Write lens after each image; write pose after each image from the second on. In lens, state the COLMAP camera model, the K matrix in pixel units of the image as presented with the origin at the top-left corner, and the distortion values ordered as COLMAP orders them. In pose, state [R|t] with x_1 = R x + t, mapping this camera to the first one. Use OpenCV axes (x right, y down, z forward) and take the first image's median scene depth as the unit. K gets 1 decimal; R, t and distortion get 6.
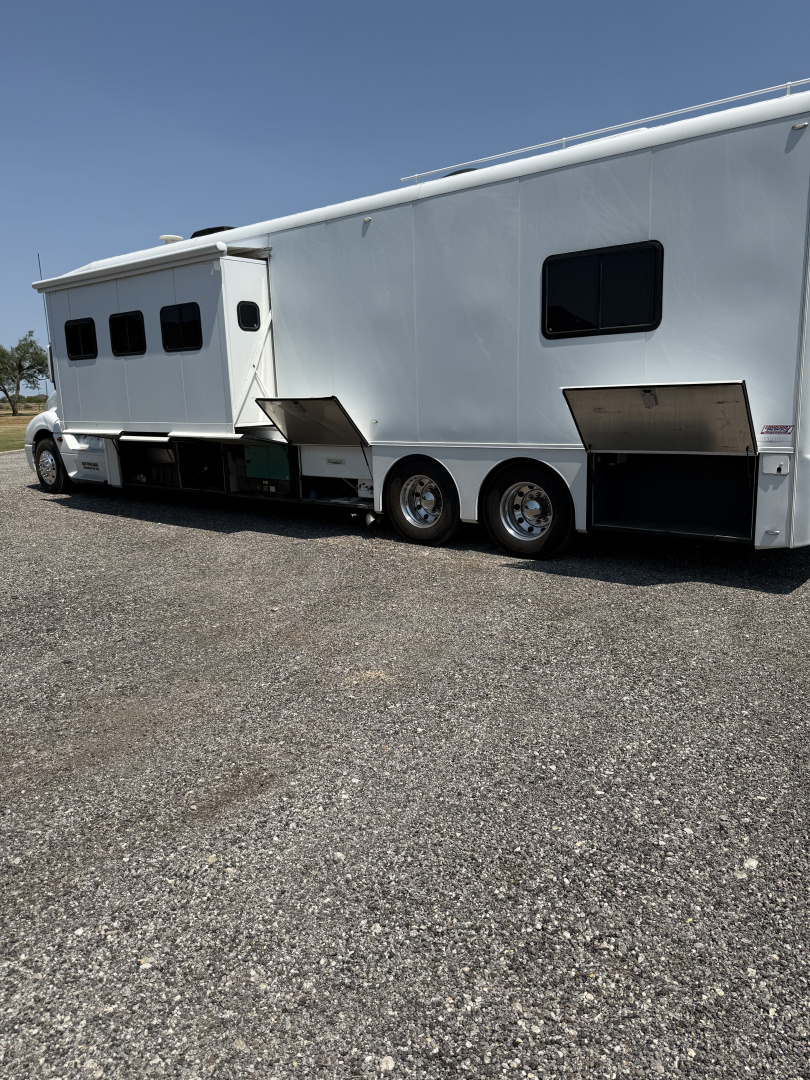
lens RADIAL K [[764.0, 0, 409.9], [0, 764.0, 540.2], [0, 0, 1]] dist [0.151187, -0.279040]
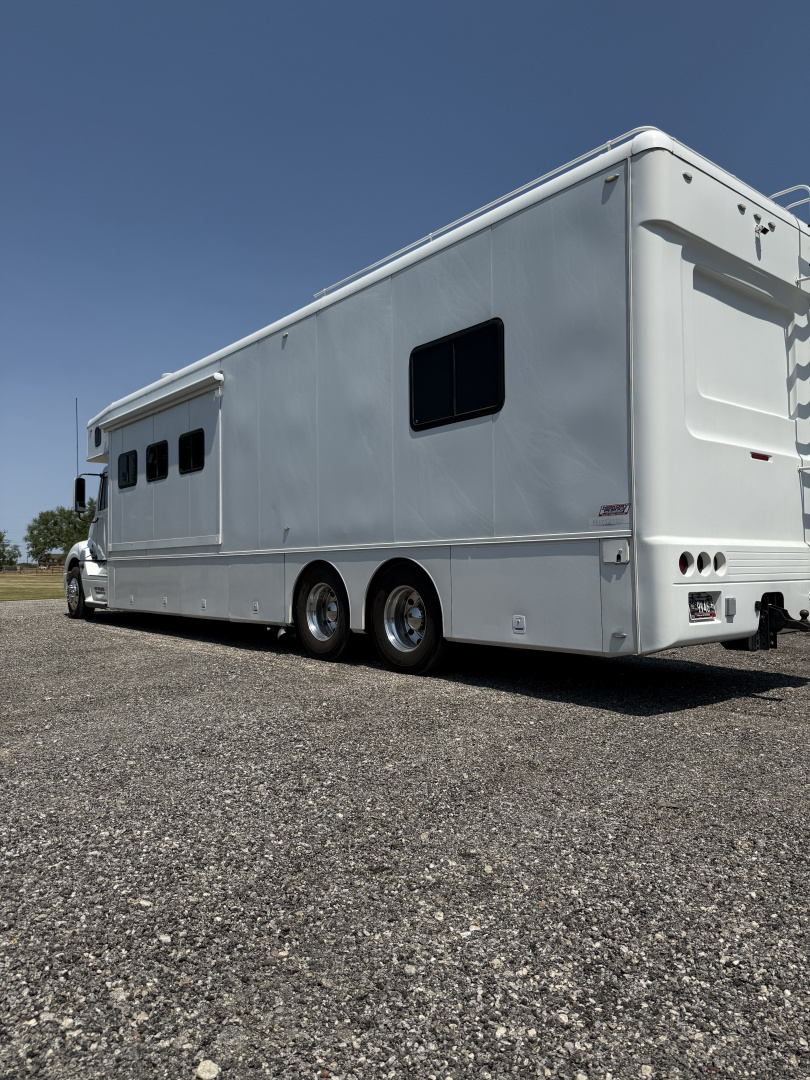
lens RADIAL K [[764.0, 0, 409.9], [0, 764.0, 540.2], [0, 0, 1]] dist [0.151187, -0.279040]
pose [[0.977643, 0.007677, -0.210130, 0.327434], [-0.053768, 0.975237, -0.214529, 0.061130], [0.203280, 0.221031, 0.953846, 0.127536]]
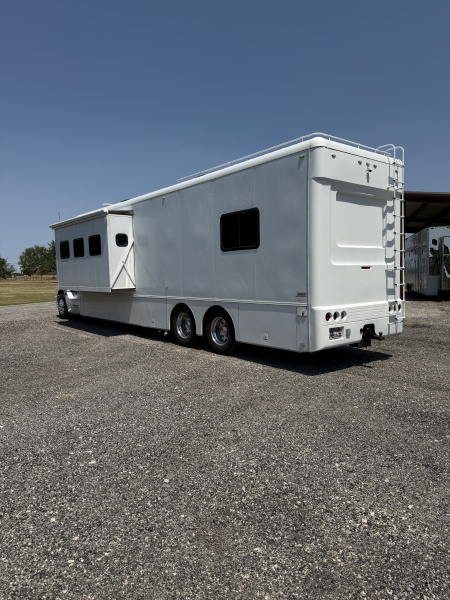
lens RADIAL K [[424.6, 0, 225.0], [0, 424.6, 300.0], [0, 0, 1]] dist [0.193082, -0.417437]
pose [[0.976257, 0.018901, -0.215789, 0.394234], [-0.044802, 0.992264, -0.115778, 0.010962], [0.211932, 0.122697, 0.969552, -0.119776]]
